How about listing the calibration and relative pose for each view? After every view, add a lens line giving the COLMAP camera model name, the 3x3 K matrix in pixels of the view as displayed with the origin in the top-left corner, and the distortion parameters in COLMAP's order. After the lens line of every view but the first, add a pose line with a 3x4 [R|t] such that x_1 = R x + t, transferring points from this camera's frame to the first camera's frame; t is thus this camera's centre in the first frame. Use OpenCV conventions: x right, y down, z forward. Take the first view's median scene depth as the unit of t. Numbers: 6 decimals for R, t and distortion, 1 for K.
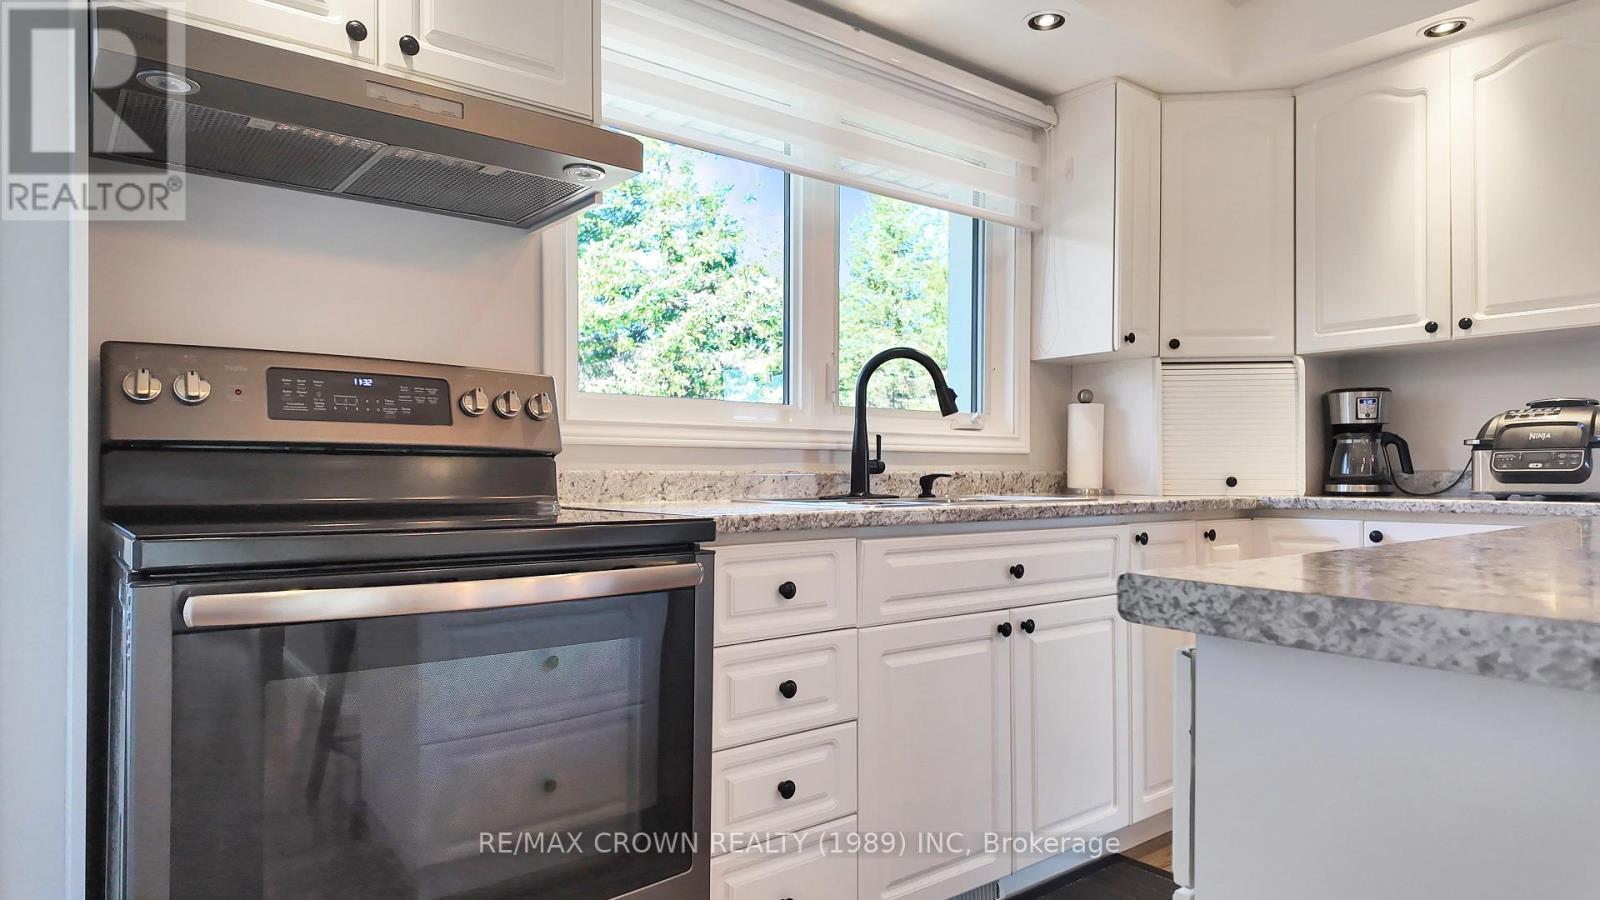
lens RADIAL K [[959.0, 0, 803.6], [0, 959.0, 472.5], [0, 0, 1]] dist [0.048228, -0.001632]
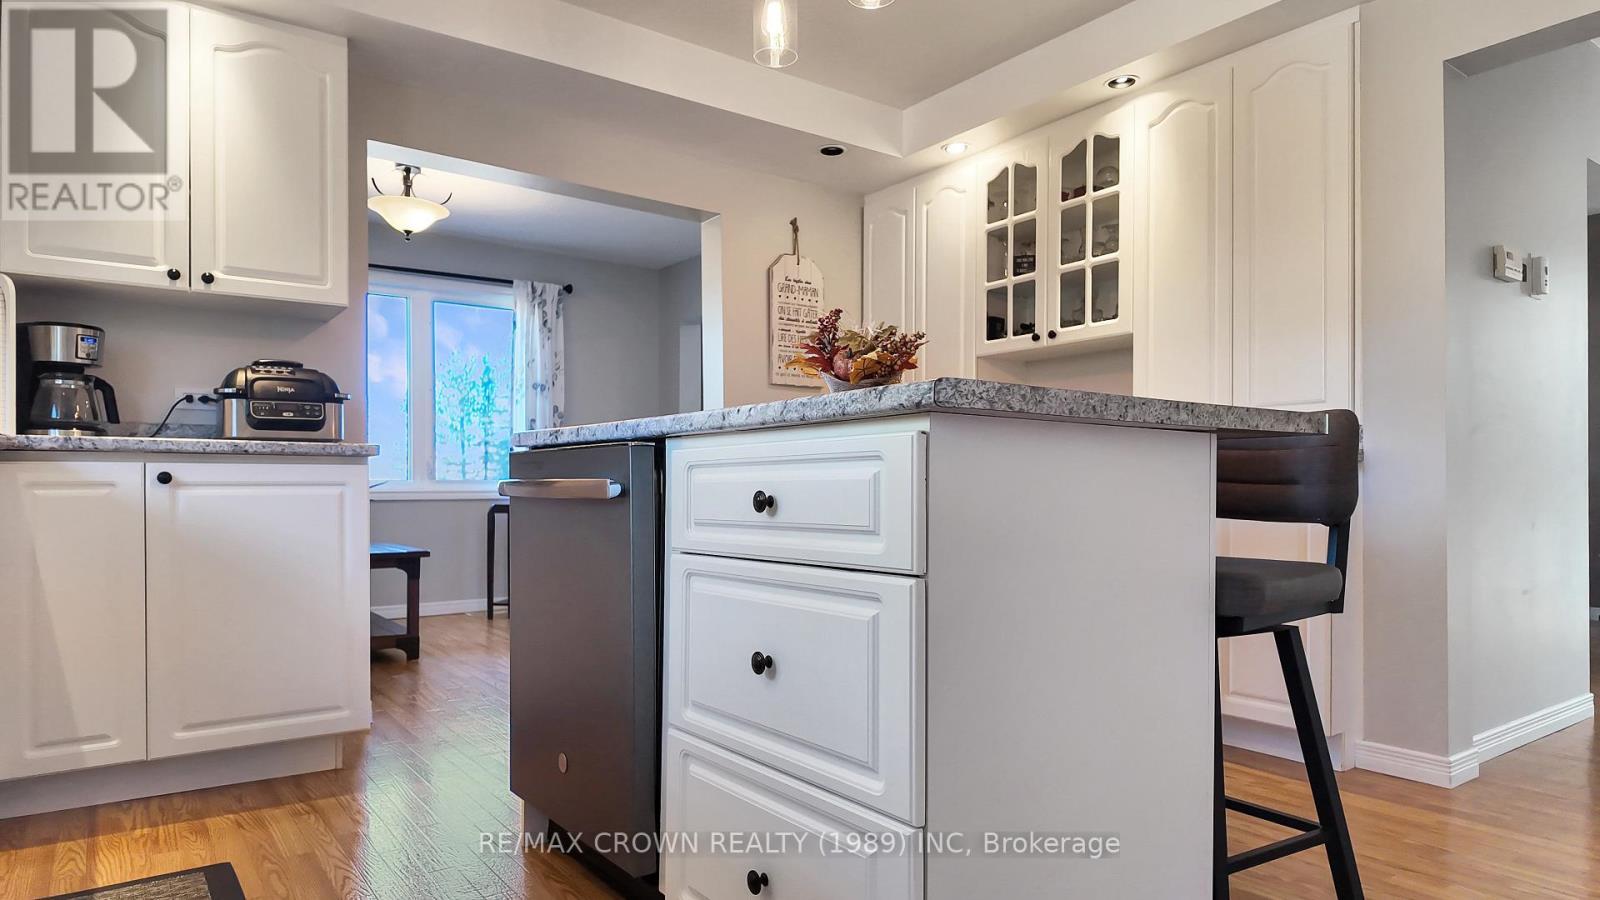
lens RADIAL K [[959.0, 0, 803.6], [0, 959.0, 472.5], [0, 0, 1]] dist [0.048228, -0.001632]
pose [[0.051957, 0.018212, 0.998483, -0.333862], [0.004114, 0.999821, -0.018451, 0.078015], [-0.998641, 0.005067, 0.051872, 0.311671]]
